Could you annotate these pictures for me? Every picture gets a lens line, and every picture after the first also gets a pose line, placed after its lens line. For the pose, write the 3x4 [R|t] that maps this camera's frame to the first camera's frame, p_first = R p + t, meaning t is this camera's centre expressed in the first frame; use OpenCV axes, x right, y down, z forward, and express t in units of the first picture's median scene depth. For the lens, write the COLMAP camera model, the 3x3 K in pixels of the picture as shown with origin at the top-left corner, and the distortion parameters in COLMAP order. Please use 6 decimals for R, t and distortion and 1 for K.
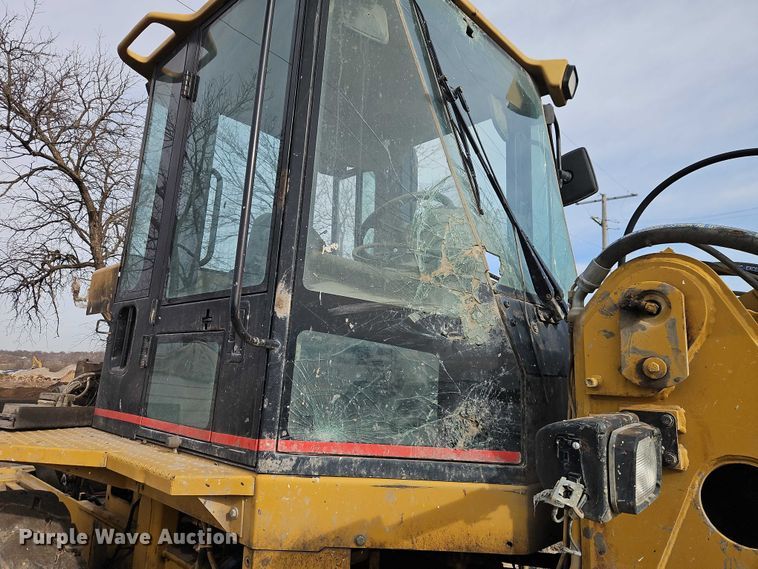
lens RADIAL K [[502.9, 0, 379.0], [0, 502.9, 284.5], [0, 0, 1]] dist [0.076341, -0.068814]
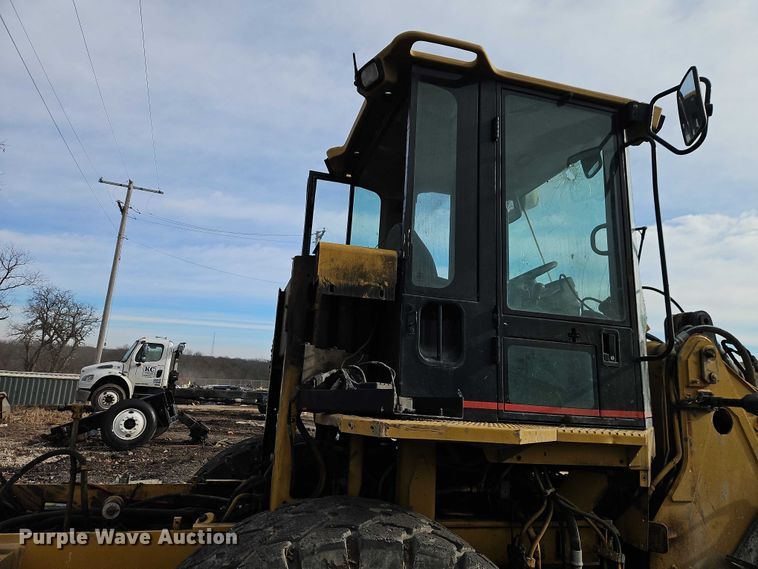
lens RADIAL K [[502.9, 0, 379.0], [0, 502.9, 284.5], [0, 0, 1]] dist [0.076341, -0.068814]
pose [[0.512780, 0.159056, 0.843658, -2.215522], [-0.179657, 0.980811, -0.075717, 0.161192], [-0.839512, -0.112743, 0.531516, 0.833684]]
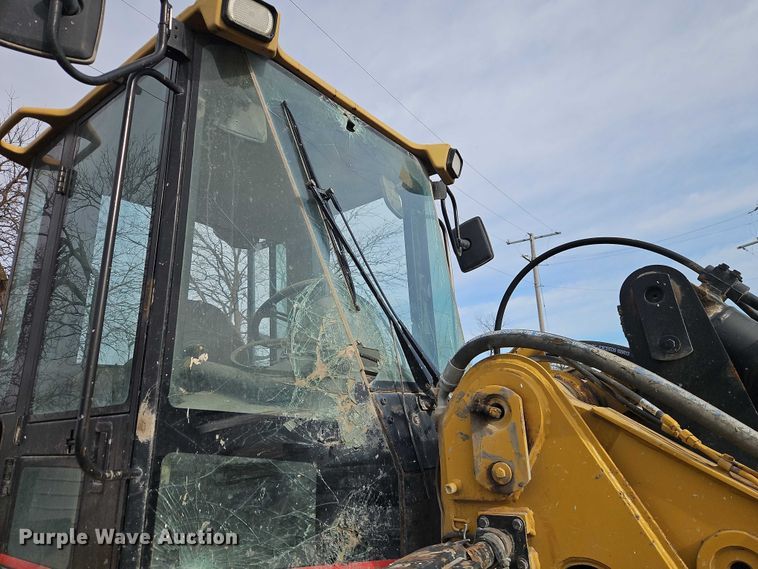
lens RADIAL K [[498.9, 0, 393.7], [0, 498.9, 285.5], [0, 0, 1]] dist [0.084576, -0.071169]
pose [[0.989022, -0.061290, 0.134461, 0.155307], [0.072313, 0.994273, -0.078688, -0.114209], [-0.128868, 0.087548, 0.987790, -0.017084]]
